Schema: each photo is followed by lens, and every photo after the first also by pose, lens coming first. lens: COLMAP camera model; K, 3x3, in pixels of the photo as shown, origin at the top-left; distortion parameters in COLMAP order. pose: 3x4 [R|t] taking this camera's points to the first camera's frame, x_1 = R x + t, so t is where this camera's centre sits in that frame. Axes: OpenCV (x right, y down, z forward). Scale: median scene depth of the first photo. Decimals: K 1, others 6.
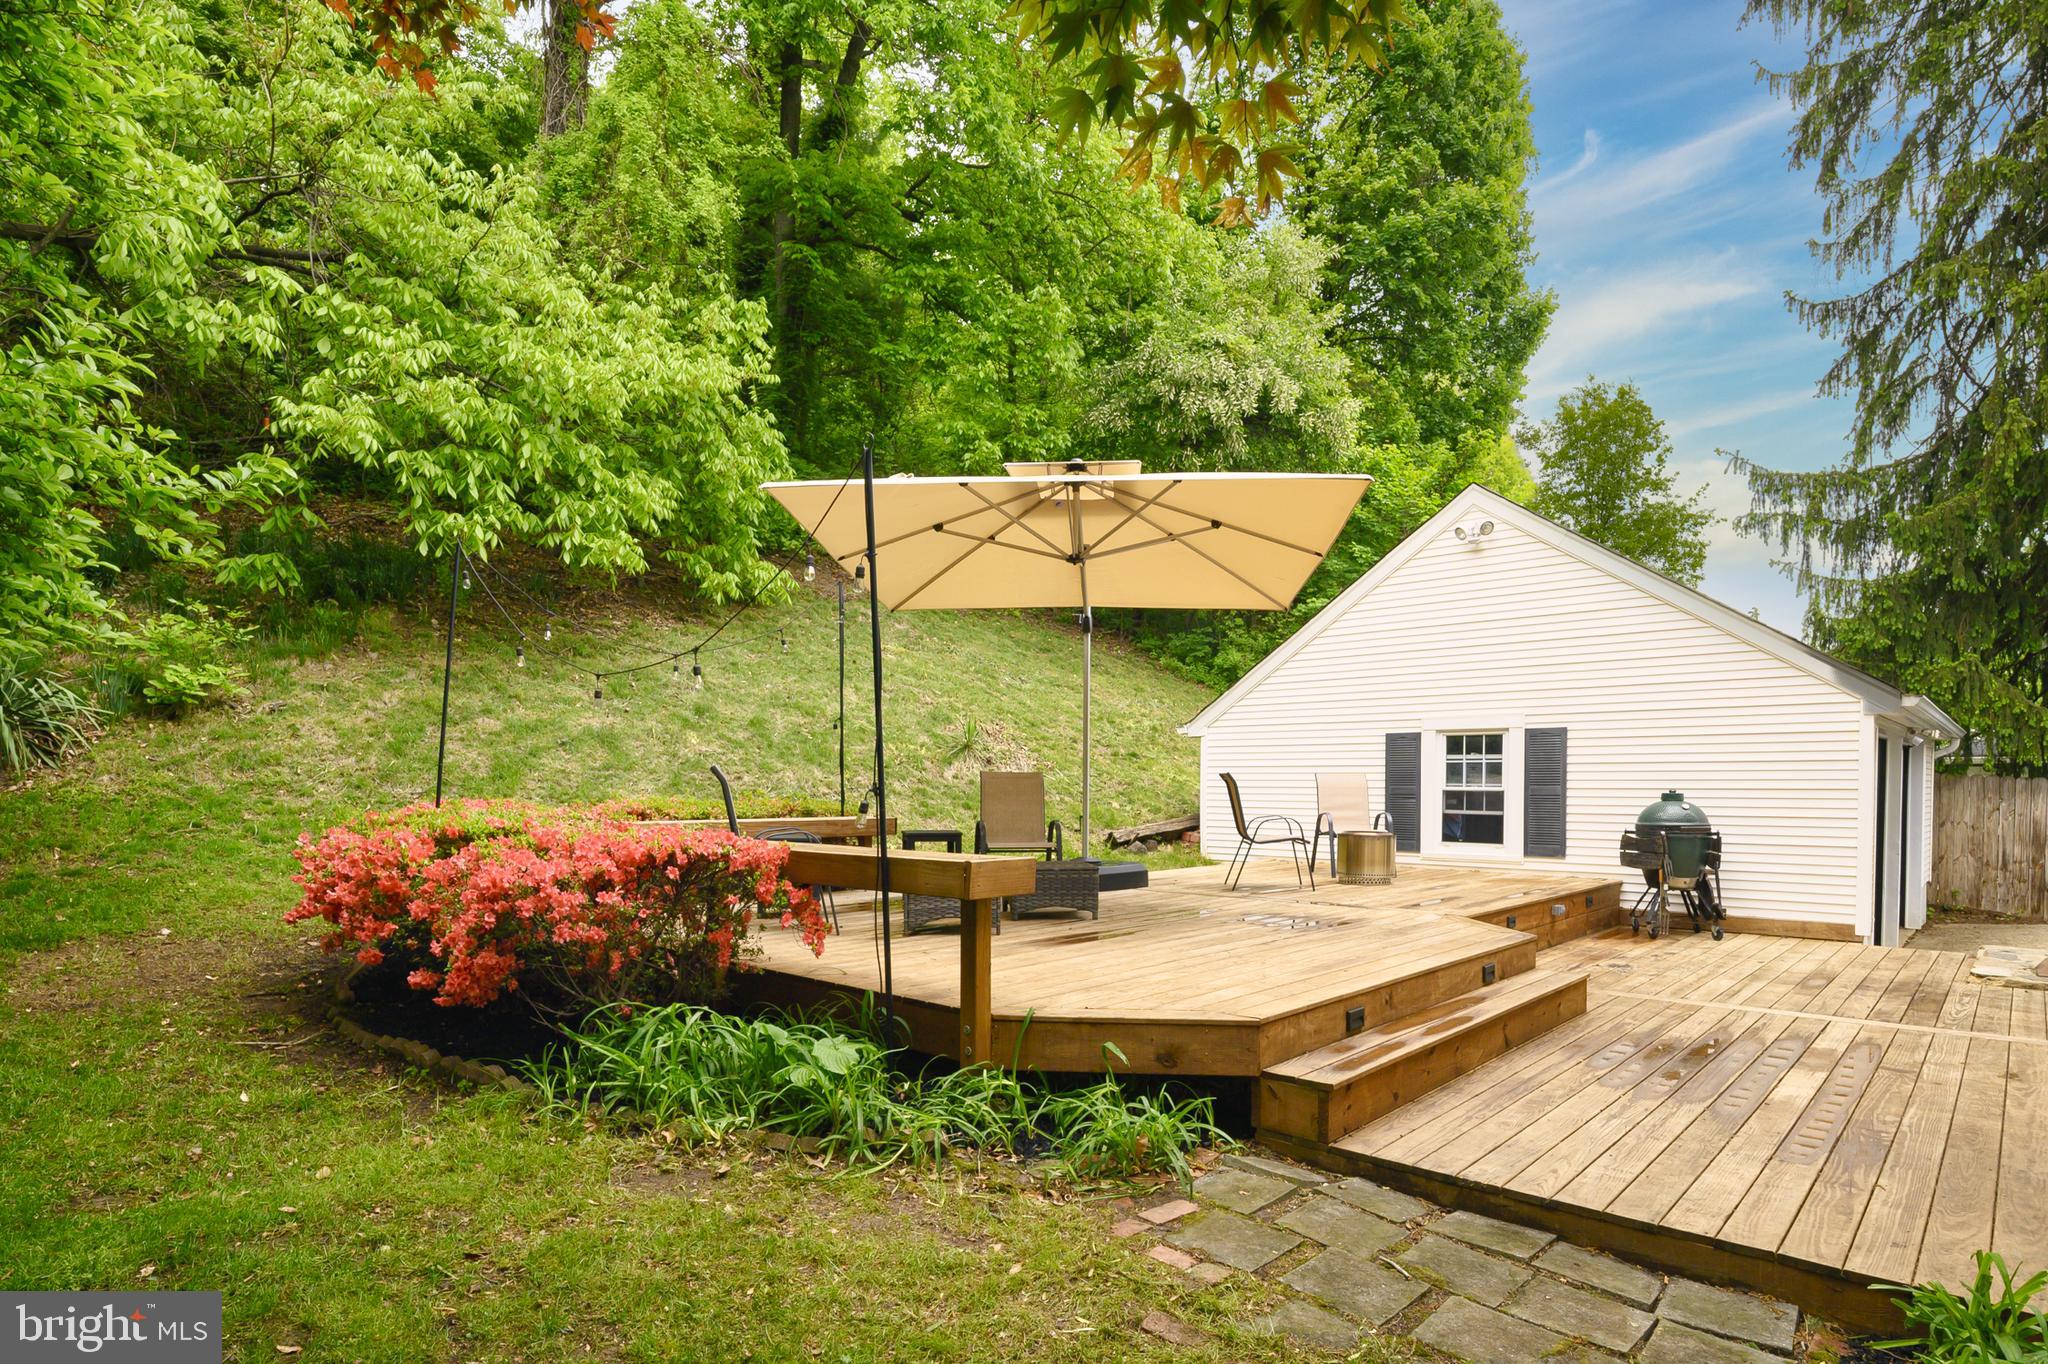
lens RADIAL K [[1104.8, 0, 1026.2], [0, 1104.8, 778.3], [0, 0, 1]] dist [-0.004762, -0.002373]
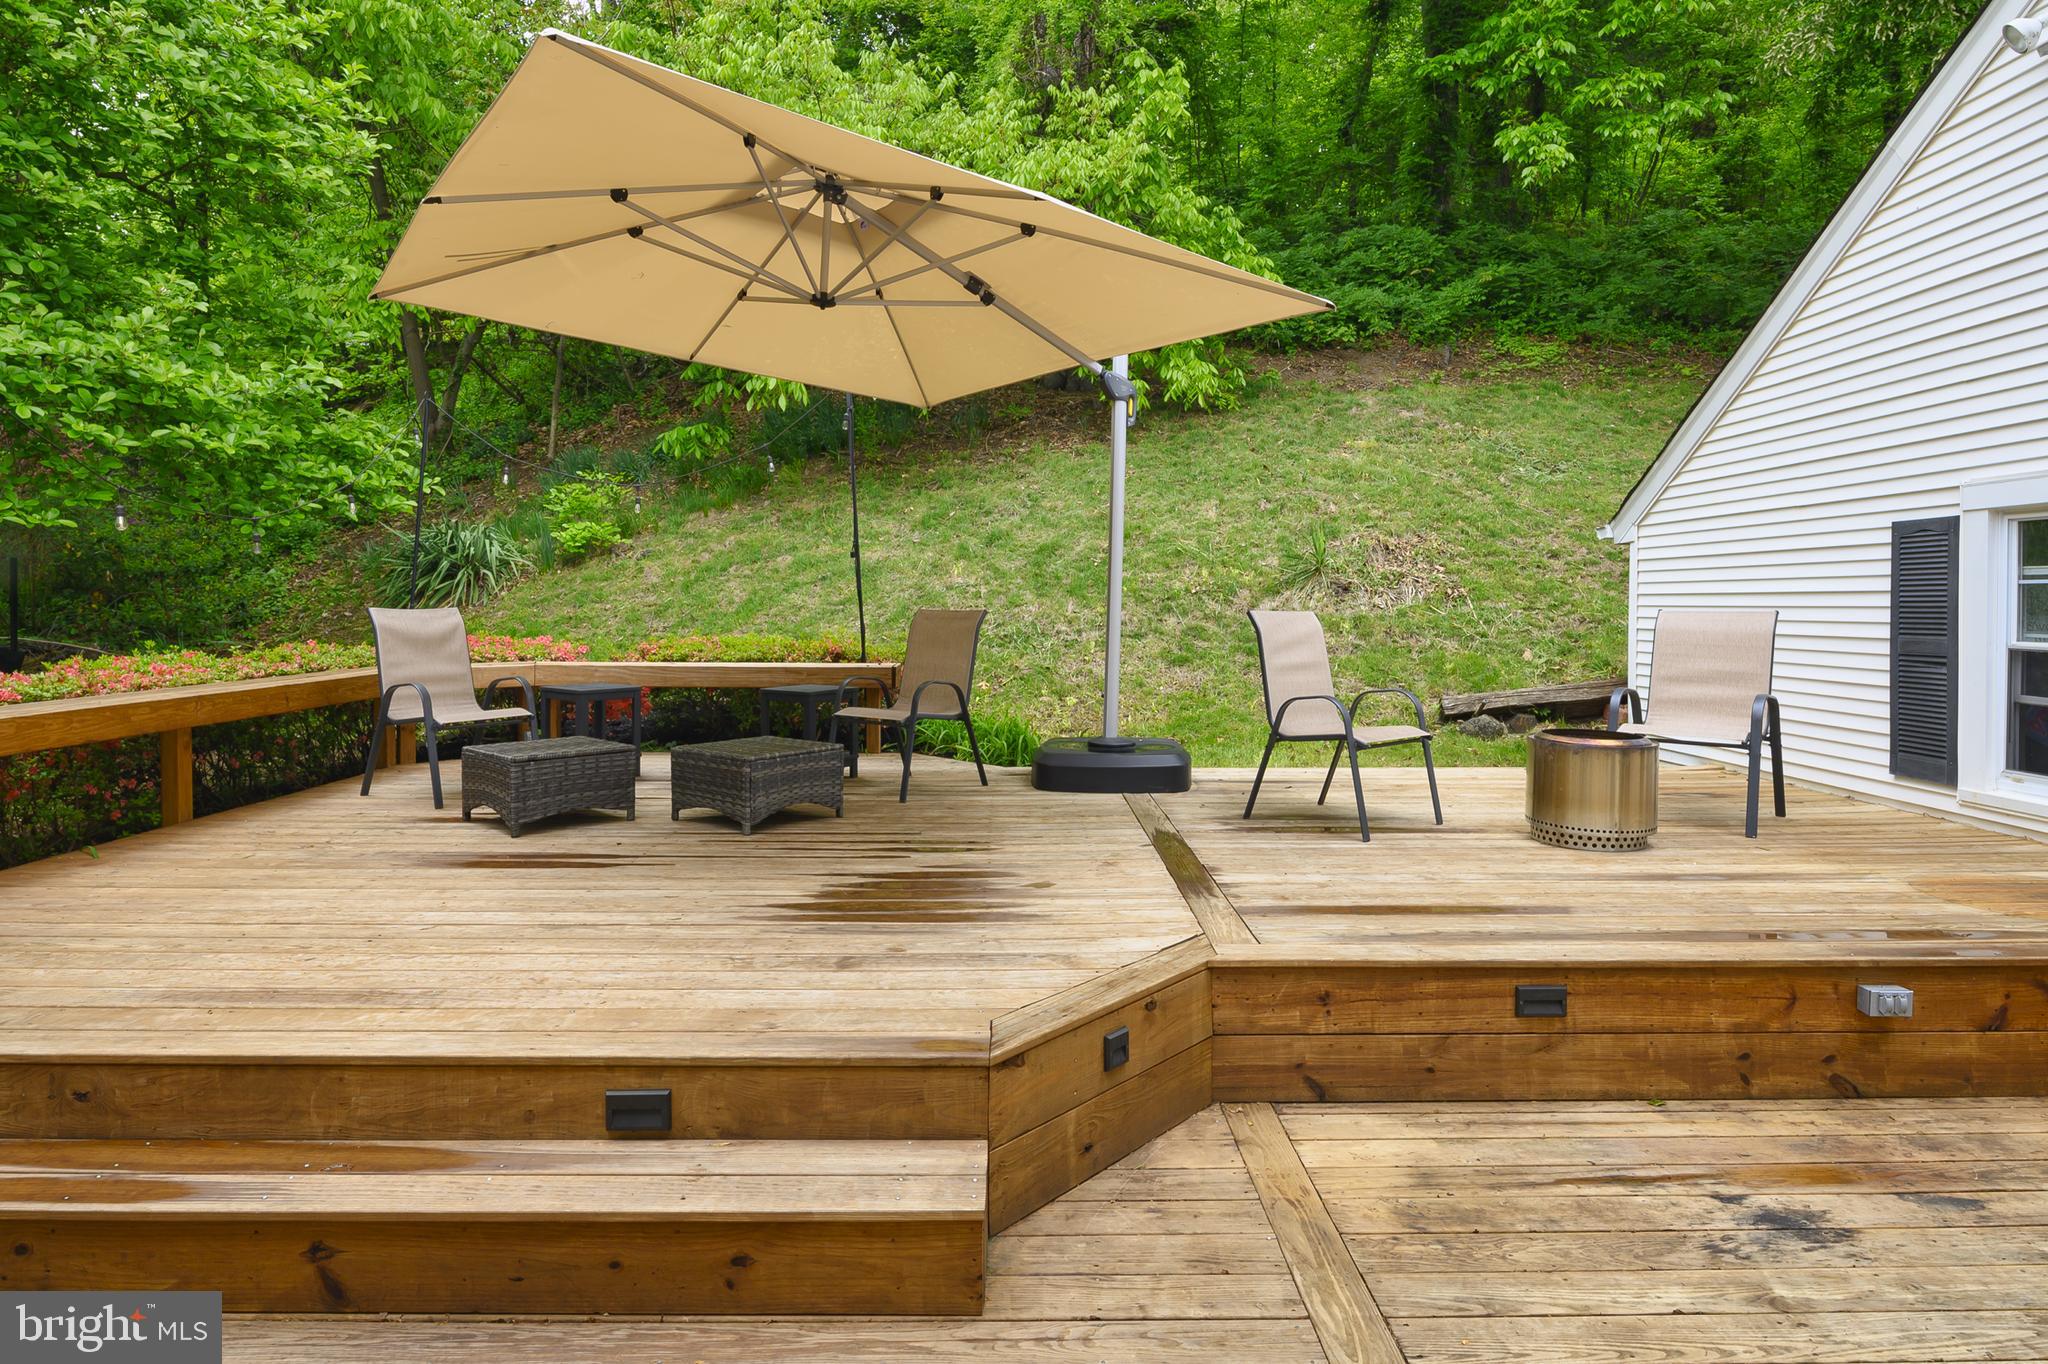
lens RADIAL K [[1100.2, 0, 1022.6], [0, 1100.2, 617.4], [0, 0, 1]] dist [-0.001767, -0.007080]
pose [[0.682461, 0.008995, -0.730866, 0.502852], [0.001617, 0.999903, 0.013816, -0.009636], [0.730920, -0.010611, 0.682381, 0.504893]]
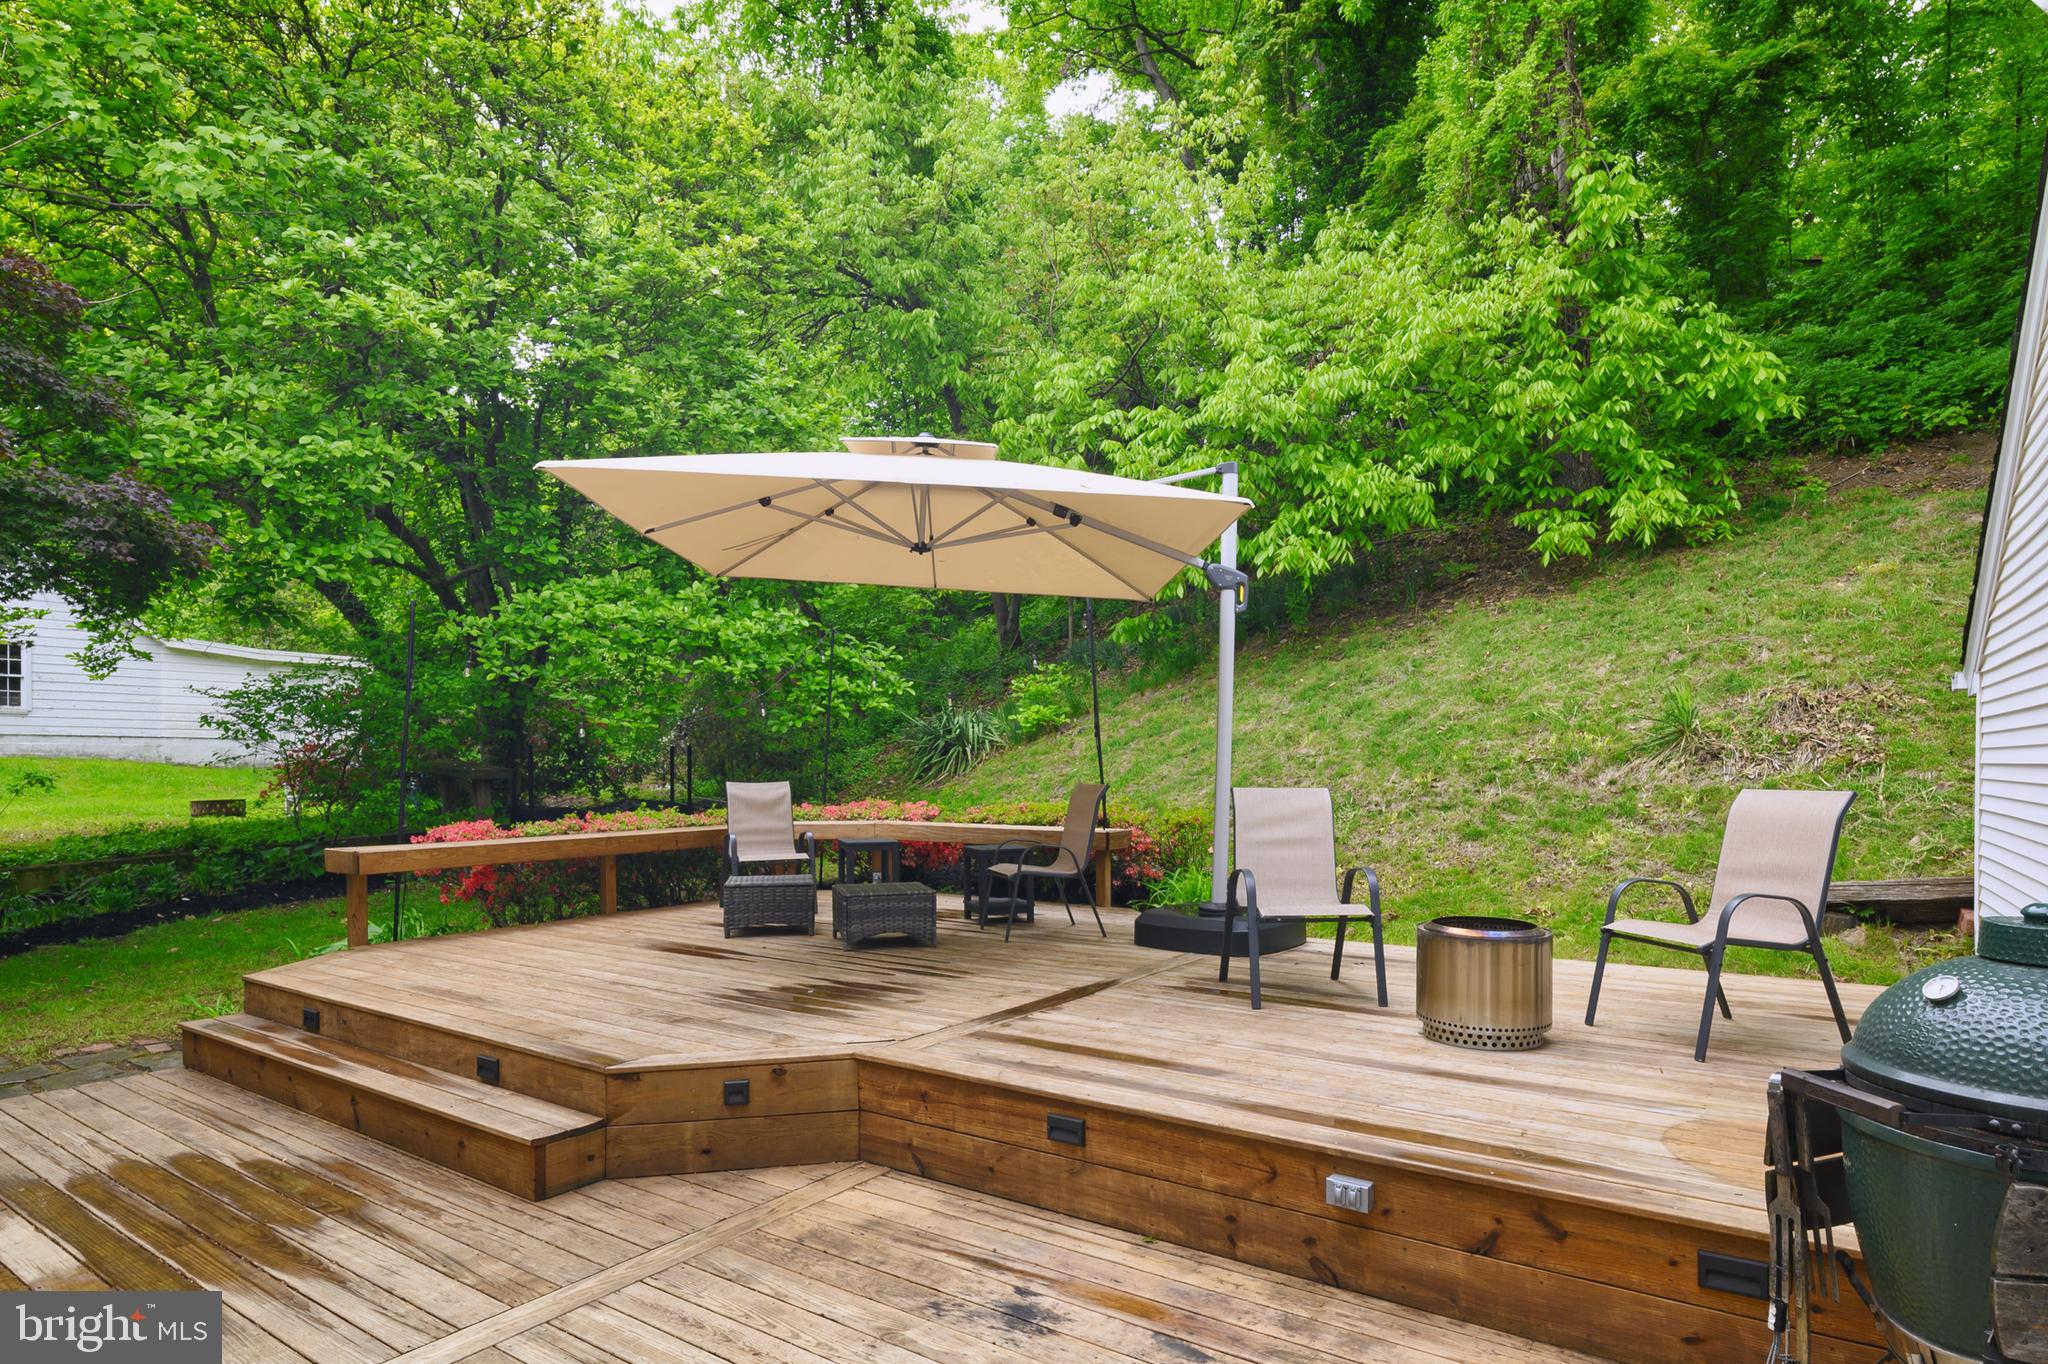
lens RADIAL K [[1104.8, 0, 1026.2], [0, 1104.8, 778.3], [0, 0, 1]] dist [-0.004762, -0.002373]
pose [[0.137482, 0.008559, -0.990467, 0.754745], [0.008916, 0.999911, 0.009878, -0.017466], [0.990464, -0.010190, 0.137394, 0.780407]]
